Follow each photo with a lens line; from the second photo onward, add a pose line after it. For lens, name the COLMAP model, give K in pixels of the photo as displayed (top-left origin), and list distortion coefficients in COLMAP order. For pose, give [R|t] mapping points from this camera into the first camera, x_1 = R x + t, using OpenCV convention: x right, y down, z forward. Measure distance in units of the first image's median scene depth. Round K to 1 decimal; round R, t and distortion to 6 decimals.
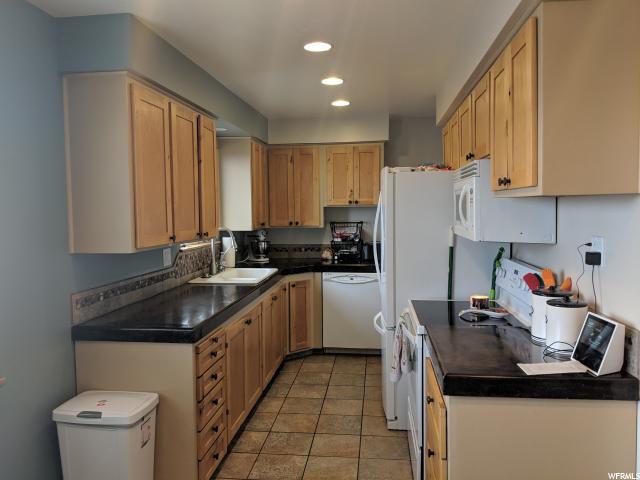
lens RADIAL K [[514.0, 0, 320.0], [0, 514.0, 240.0], [0, 0, 1]] dist [-0.006214, -0.171962]
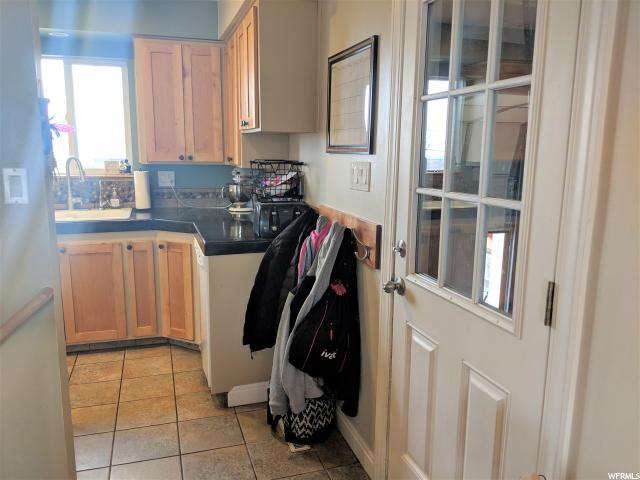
lens RADIAL K [[509.7, 0, 321.0], [0, 509.7, 247.5], [0, 0, 1]] dist [0.081592, -0.156426]
pose [[0.413102, 0.190849, -0.890462, 1.008085], [-0.076515, 0.981611, 0.174888, -0.075105], [0.907465, -0.004113, 0.420108, 1.359002]]
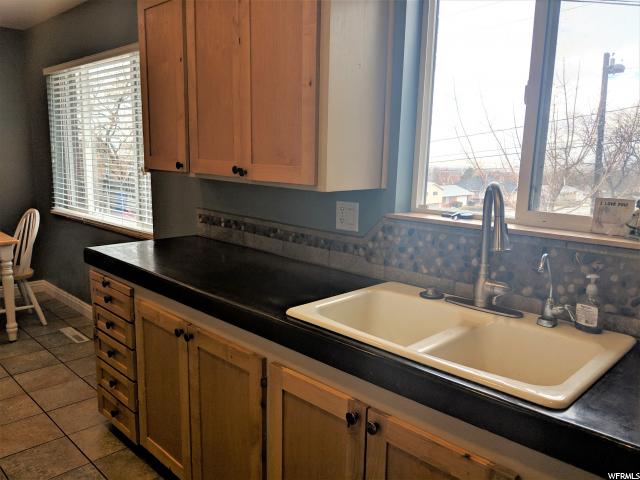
lens RADIAL K [[509.7, 0, 321.0], [0, 509.7, 247.5], [0, 0, 1]] dist [0.081592, -0.156426]
pose [[-0.612458, 0.149062, -0.776322, 0.194561], [-0.062925, 0.969751, 0.235846, -0.074344], [0.787994, 0.193296, -0.584553, 1.492291]]
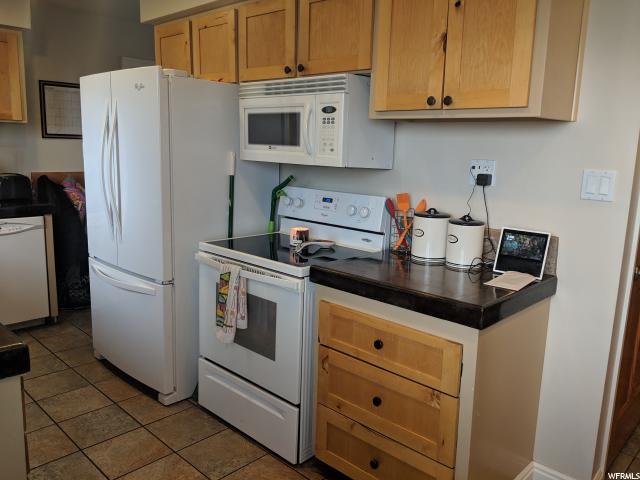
lens RADIAL K [[509.7, 0, 321.0], [0, 509.7, 247.5], [0, 0, 1]] dist [0.081592, -0.156426]
pose [[0.596853, -0.123265, 0.792826, -0.356152], [0.011606, 0.989351, 0.145083, 0.010106], [-0.802267, -0.077392, 0.591928, 0.371352]]
